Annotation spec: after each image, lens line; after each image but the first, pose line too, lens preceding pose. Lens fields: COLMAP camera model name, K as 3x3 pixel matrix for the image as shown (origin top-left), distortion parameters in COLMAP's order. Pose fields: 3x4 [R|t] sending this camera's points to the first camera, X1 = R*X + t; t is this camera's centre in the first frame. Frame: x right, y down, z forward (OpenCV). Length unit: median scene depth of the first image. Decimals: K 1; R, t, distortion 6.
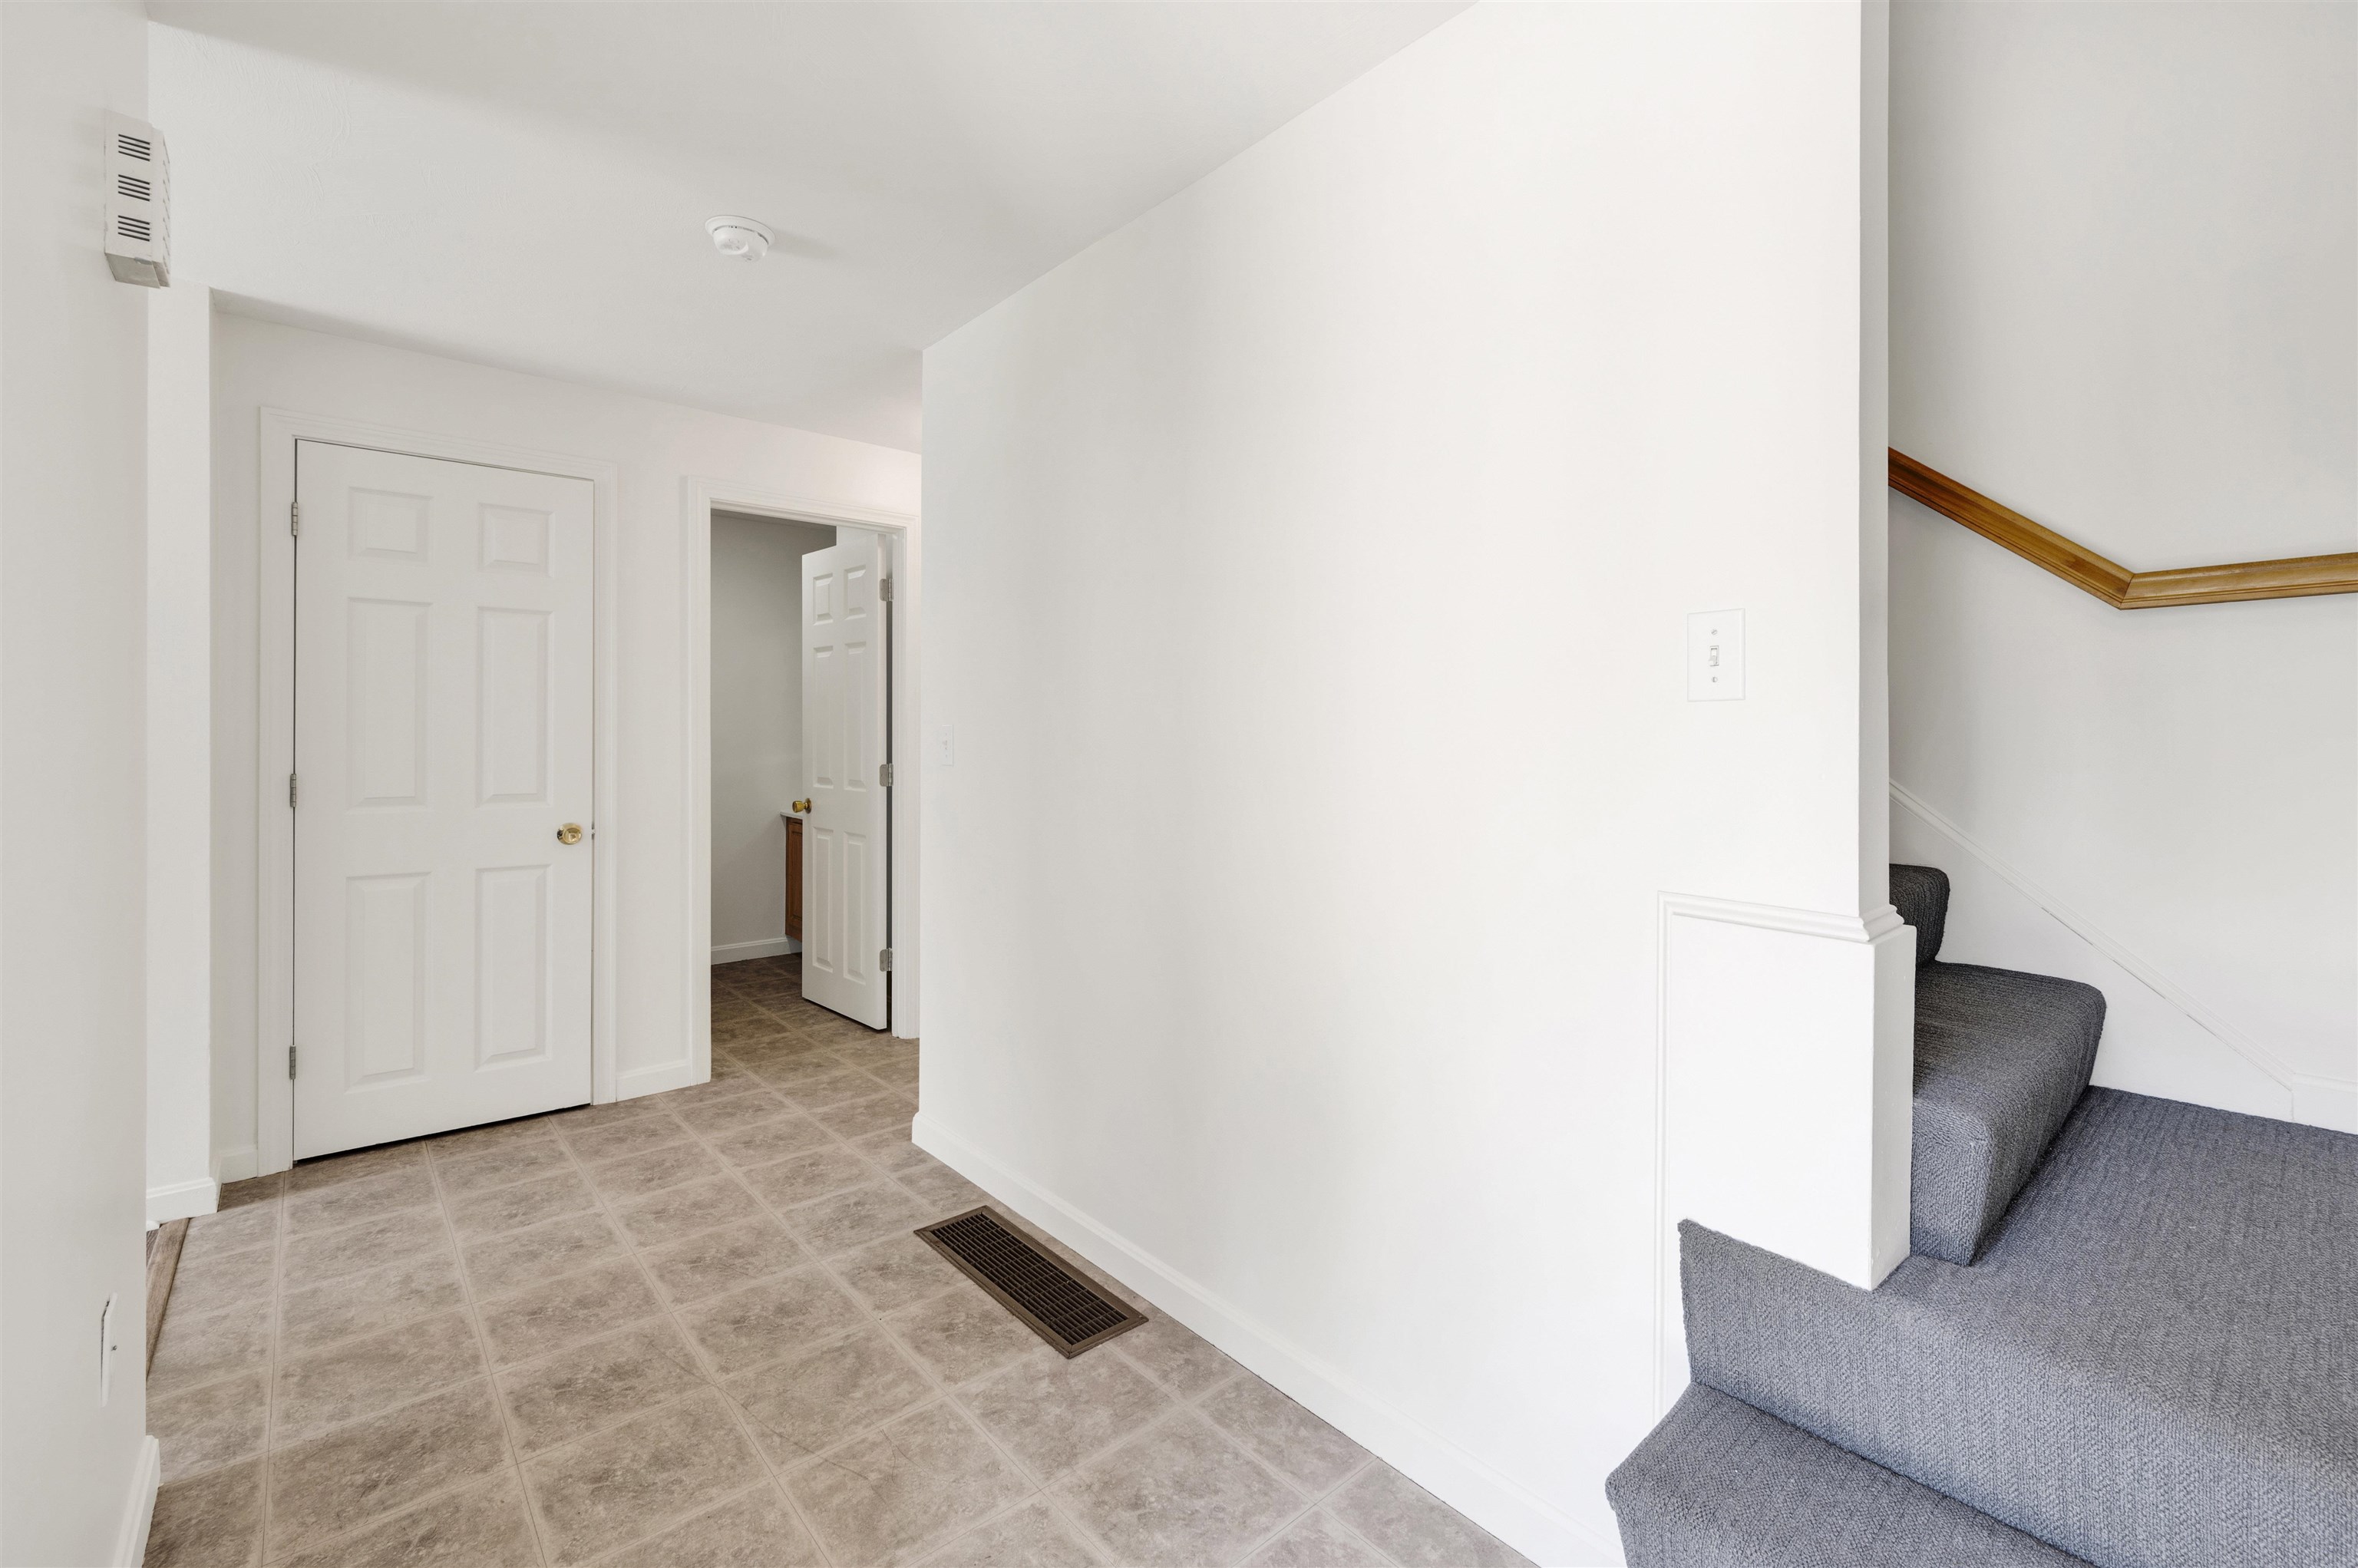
lens RADIAL K [[1023.3, 0, 1217.4], [0, 1023.3, 737.9], [0, 0, 1]] dist [0.000503, 0.001662]
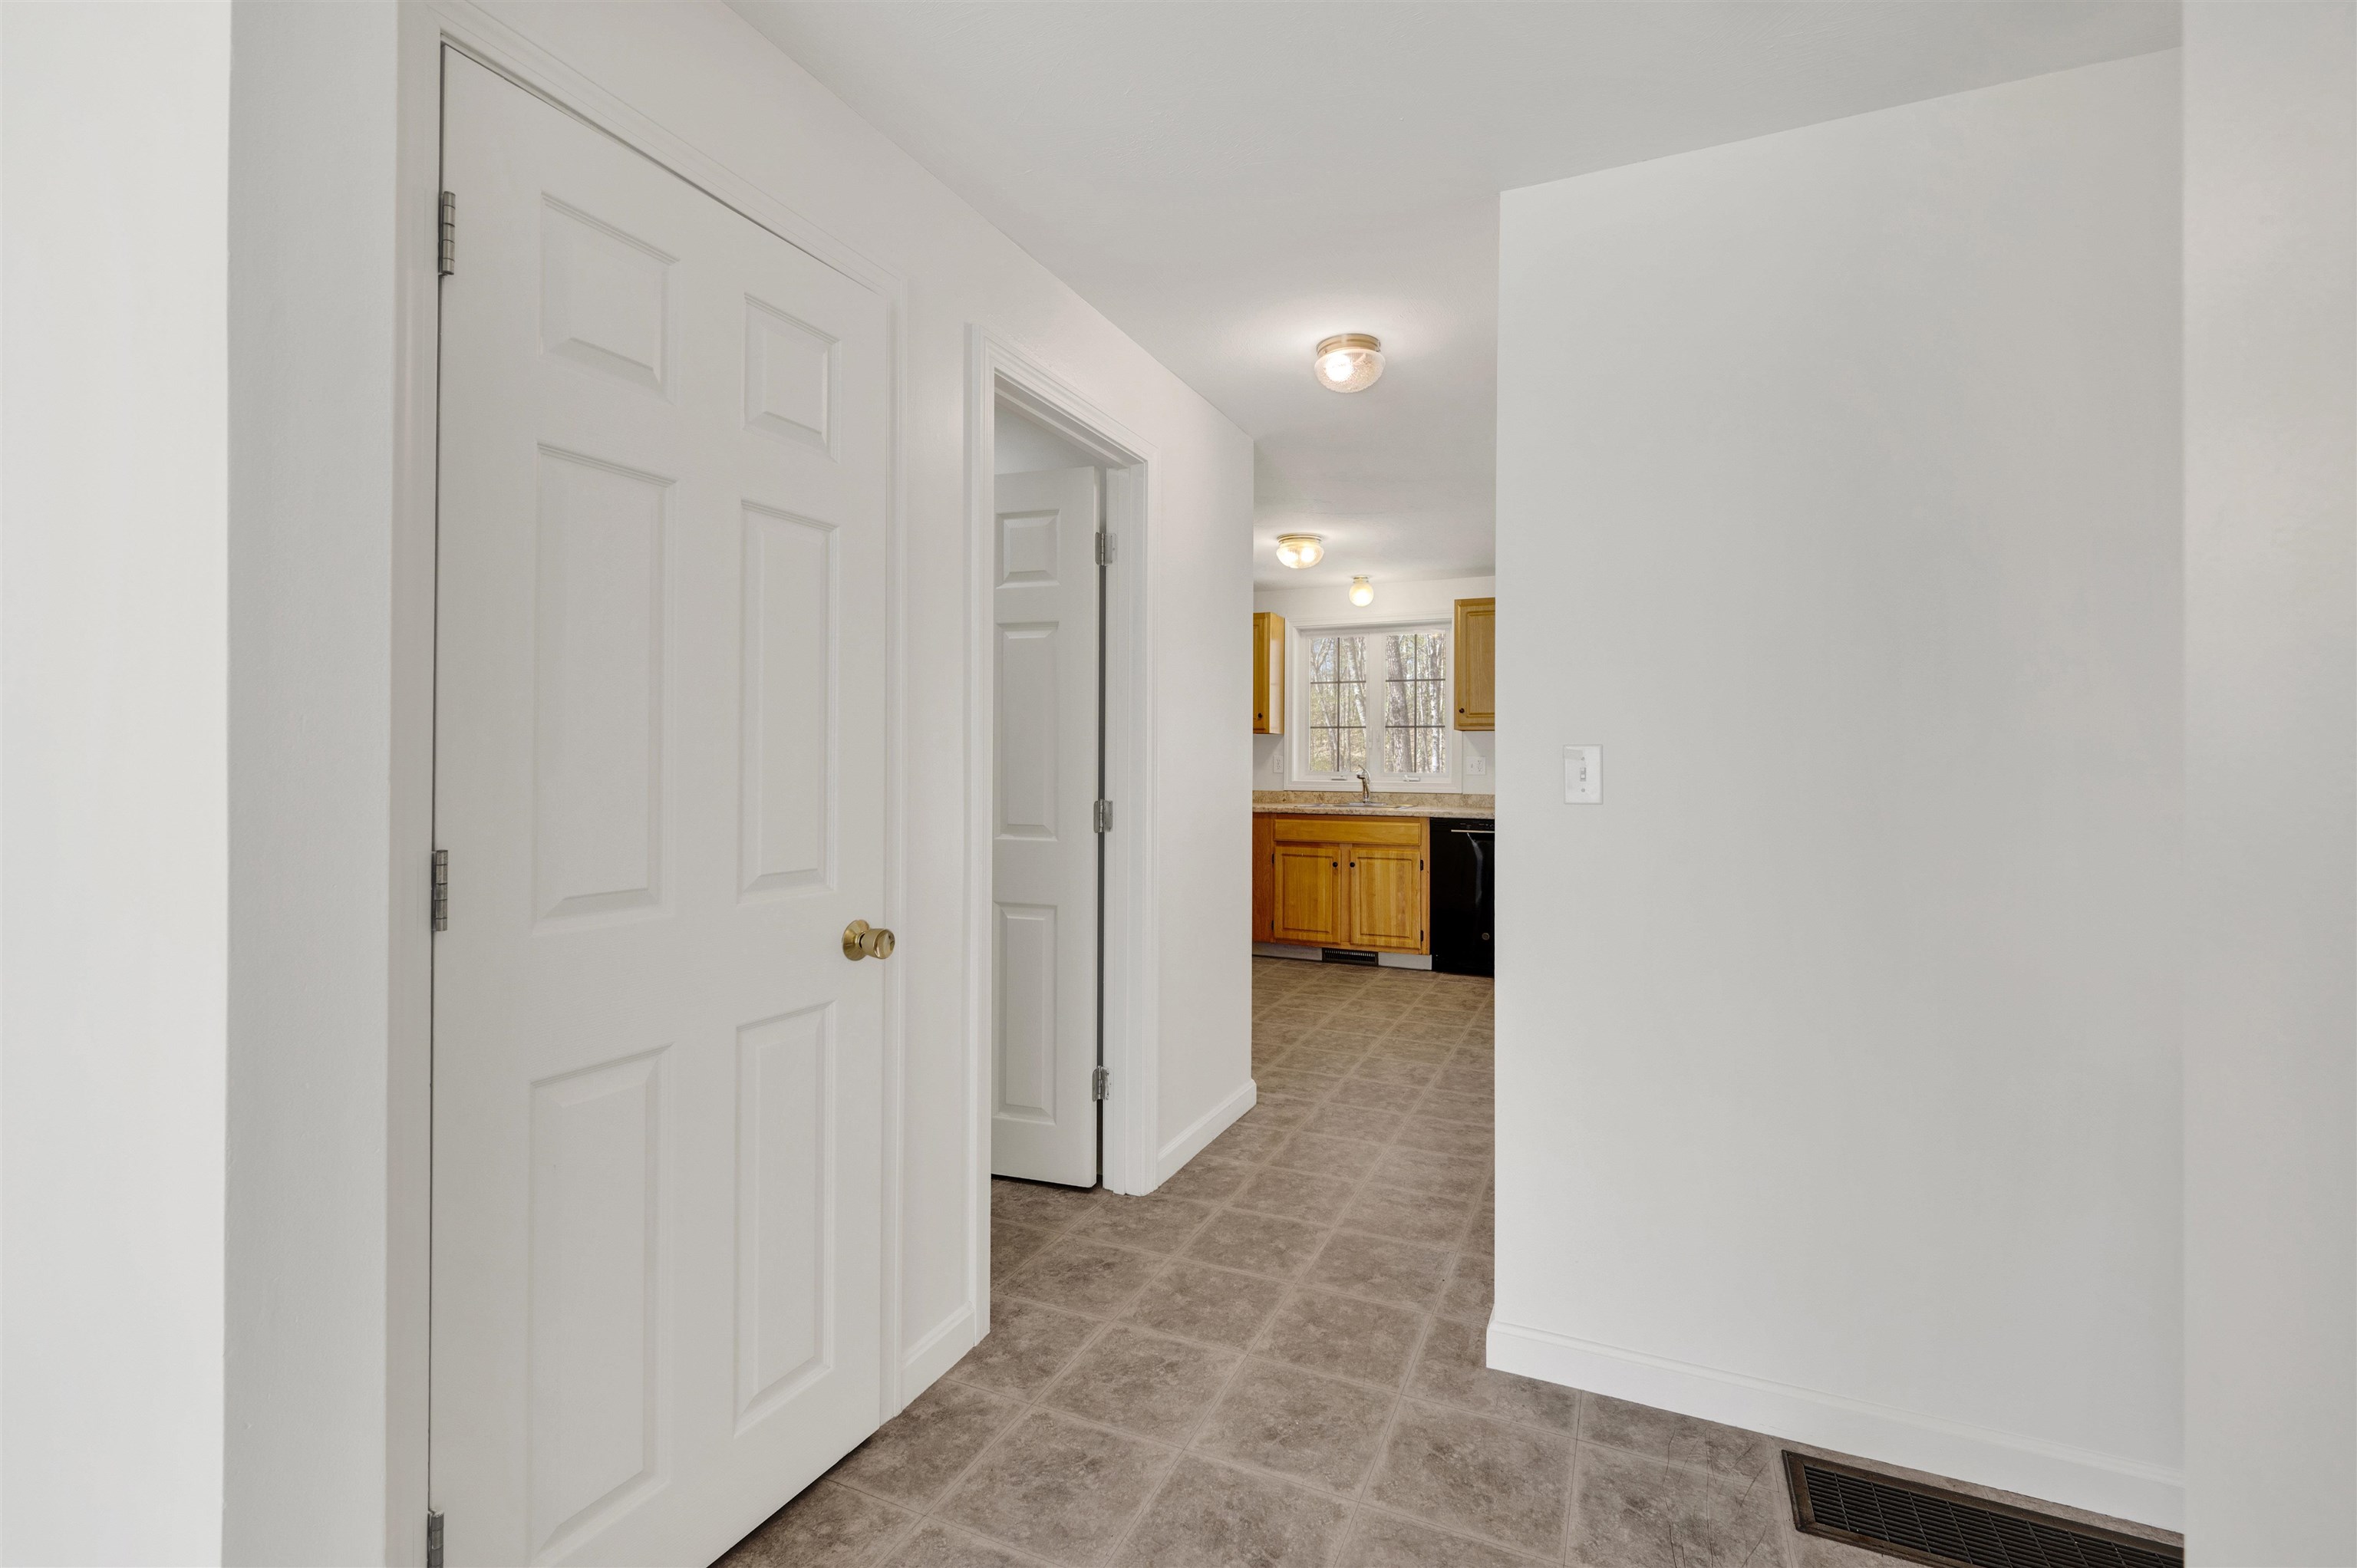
lens RADIAL K [[1022.8, 0, 1216.9], [0, 1022.8, 759.4], [0, 0, 1]] dist [0.000503, 0.001662]
pose [[0.907947, 0.004392, 0.419062, -0.728639], [-0.003438, 0.999989, -0.003032, -0.001066], [-0.419071, 0.001312, 0.907953, 0.456339]]
